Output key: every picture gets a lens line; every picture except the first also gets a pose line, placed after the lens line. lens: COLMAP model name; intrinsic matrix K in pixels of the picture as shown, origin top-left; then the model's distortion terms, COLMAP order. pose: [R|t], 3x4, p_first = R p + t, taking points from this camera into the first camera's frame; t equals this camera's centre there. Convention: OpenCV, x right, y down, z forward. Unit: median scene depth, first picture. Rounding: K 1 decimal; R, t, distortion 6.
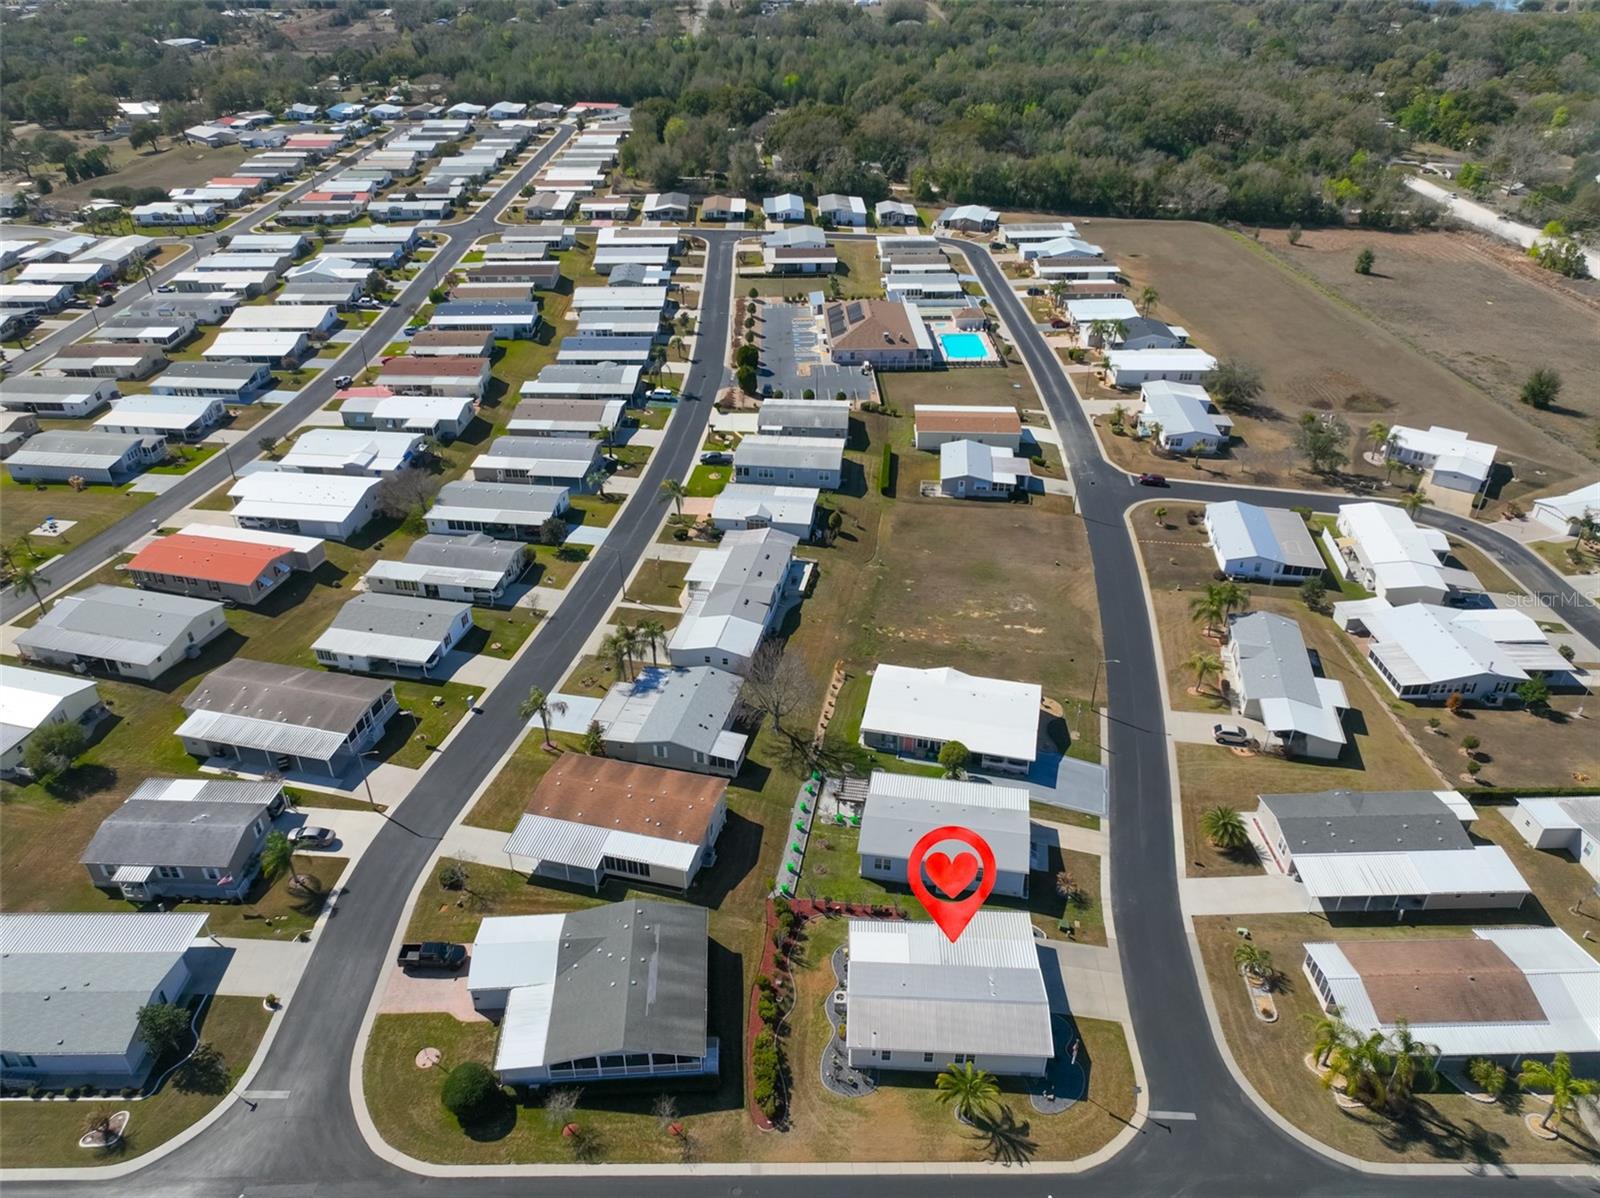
lens RADIAL K [[1115.7, 0, 800.0], [0, 1115.7, 599.0], [0, 0, 1]] dist [0.006783, 0.008390]
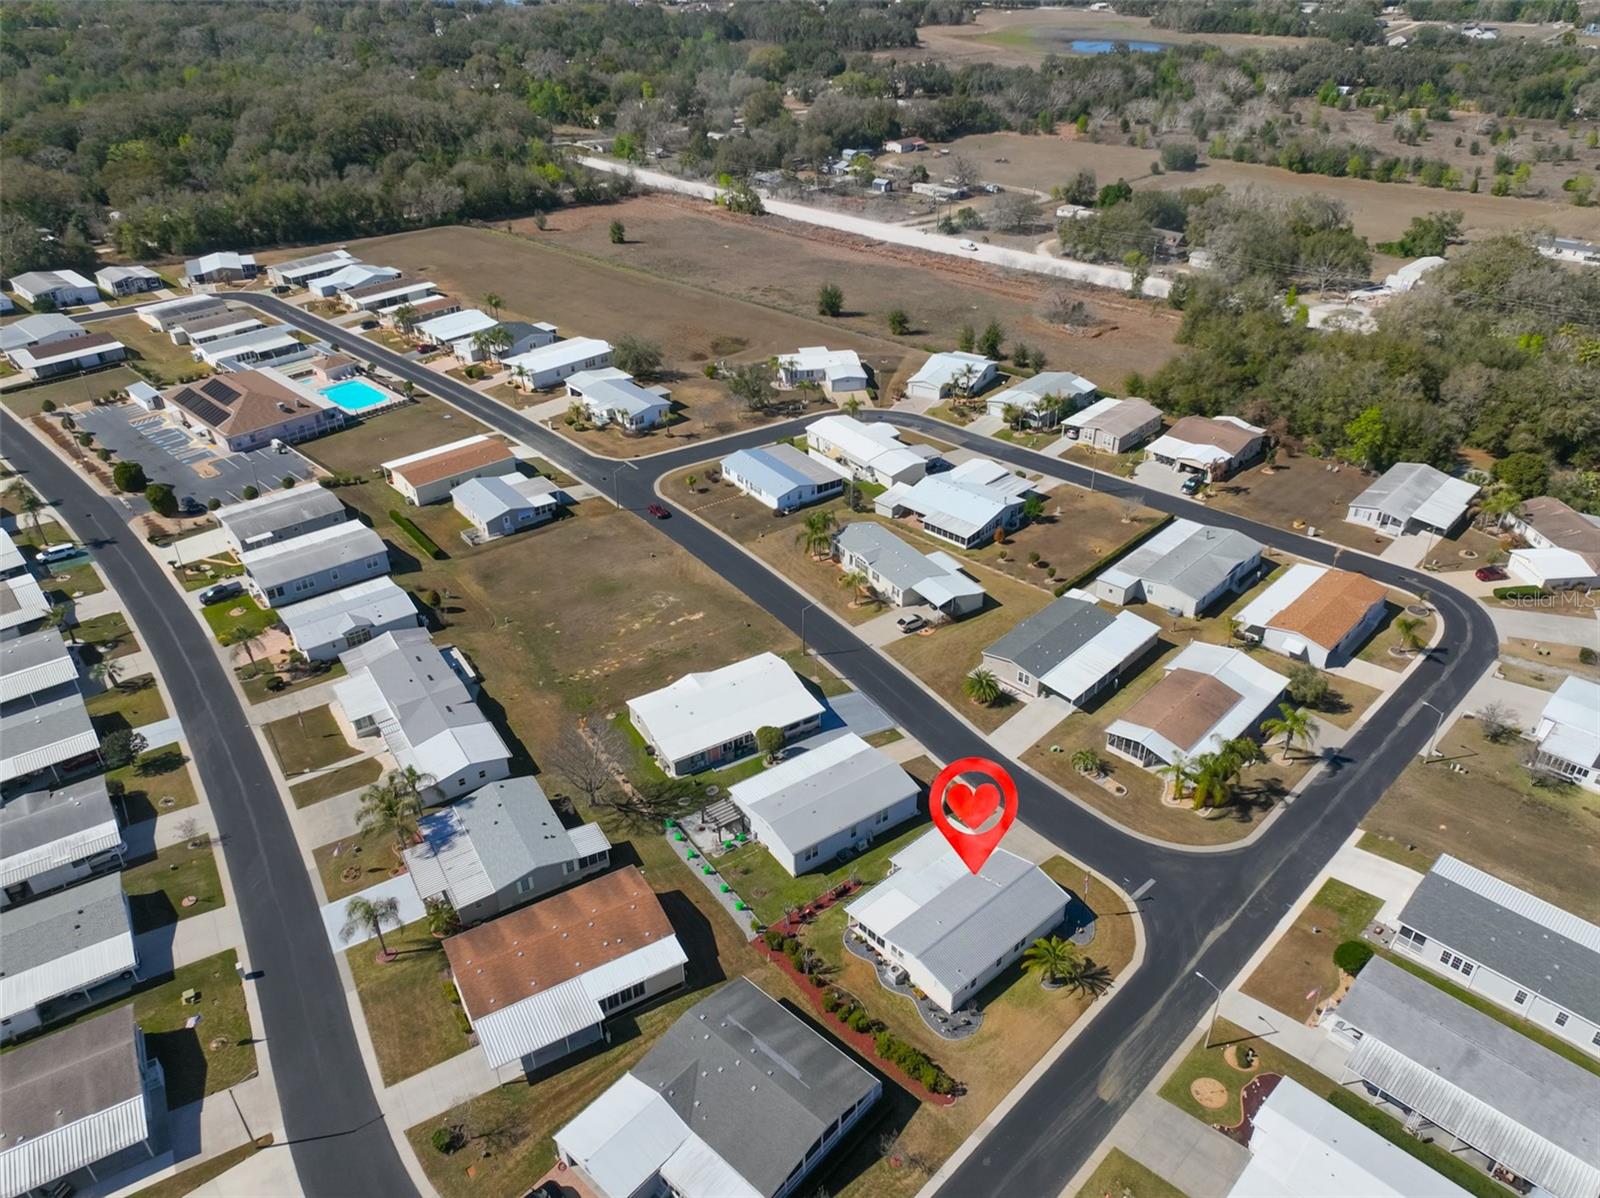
lens RADIAL K [[1115.7, 0, 800.0], [0, 1115.7, 599.0], [0, 0, 1]] dist [0.006783, 0.008390]
pose [[0.717379, -0.377231, 0.585716, -0.251188], [0.378782, 0.916795, 0.126534, -0.063198], [-0.584714, 0.131086, 0.800578, 0.083094]]
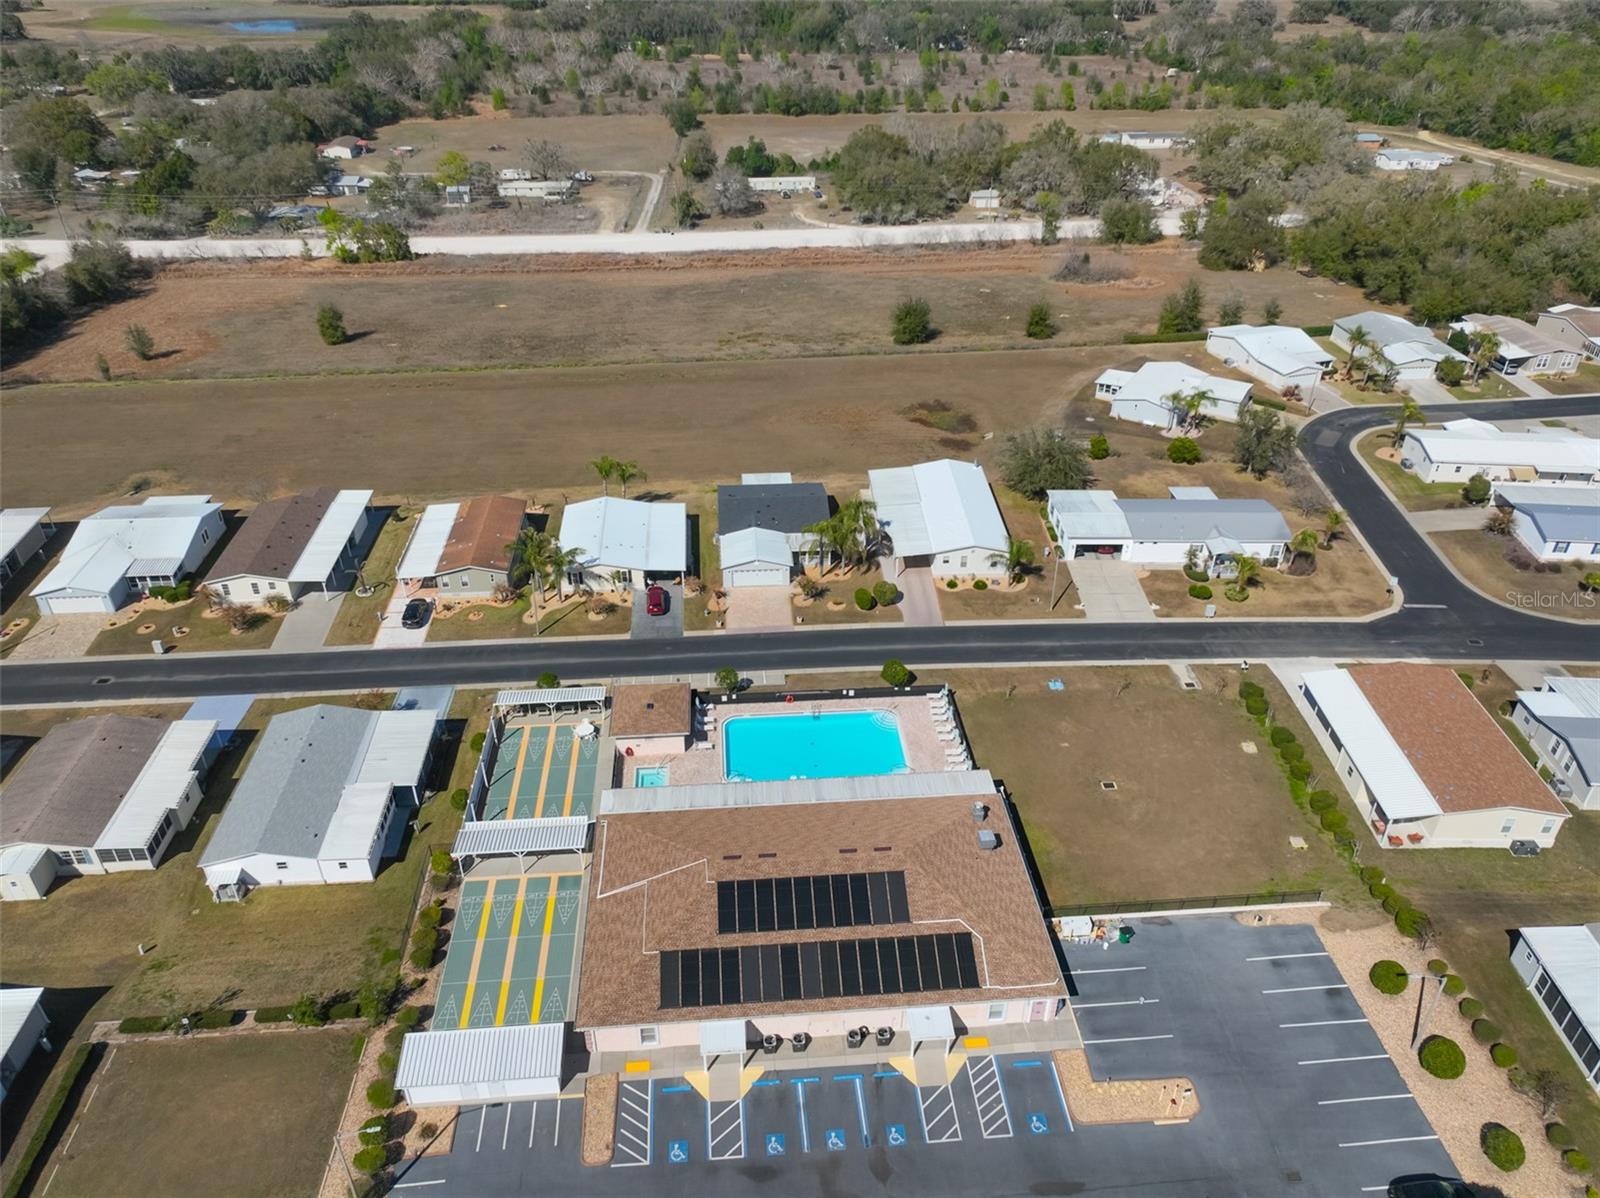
lens RADIAL K [[1115.7, 0, 800.0], [0, 1115.7, 599.0], [0, 0, 1]] dist [0.006783, 0.008390]
pose [[-0.039975, -0.539230, 0.841209, -0.205242], [0.528027, 0.703328, 0.475938, -0.589413], [-0.848286, 0.463207, 0.256612, 1.133856]]
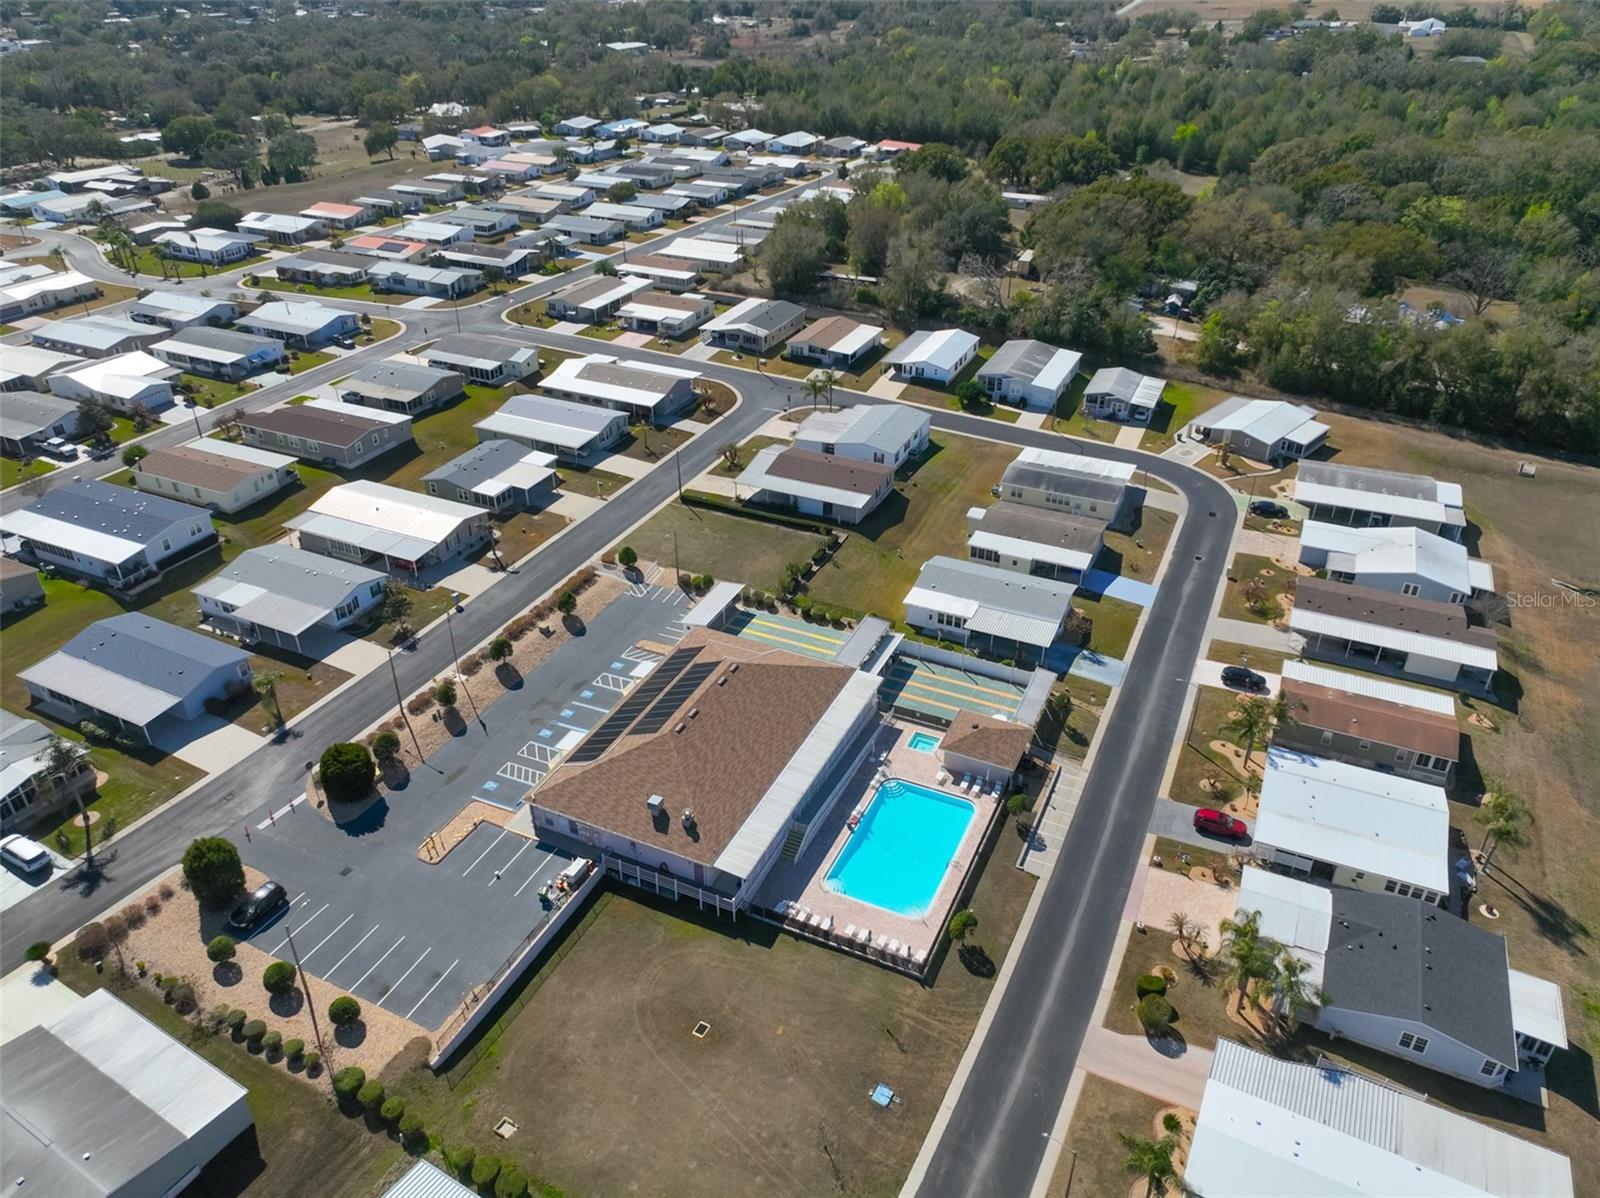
lens RADIAL K [[1115.7, 0, 800.0], [0, 1115.7, 599.0], [0, 0, 1]] dist [0.006783, 0.008390]
pose [[0.893315, 0.235877, -0.382558, 0.316803], [-0.241934, 0.969732, 0.032974, -0.407819], [0.378757, 0.063098, 0.923343, 0.791444]]
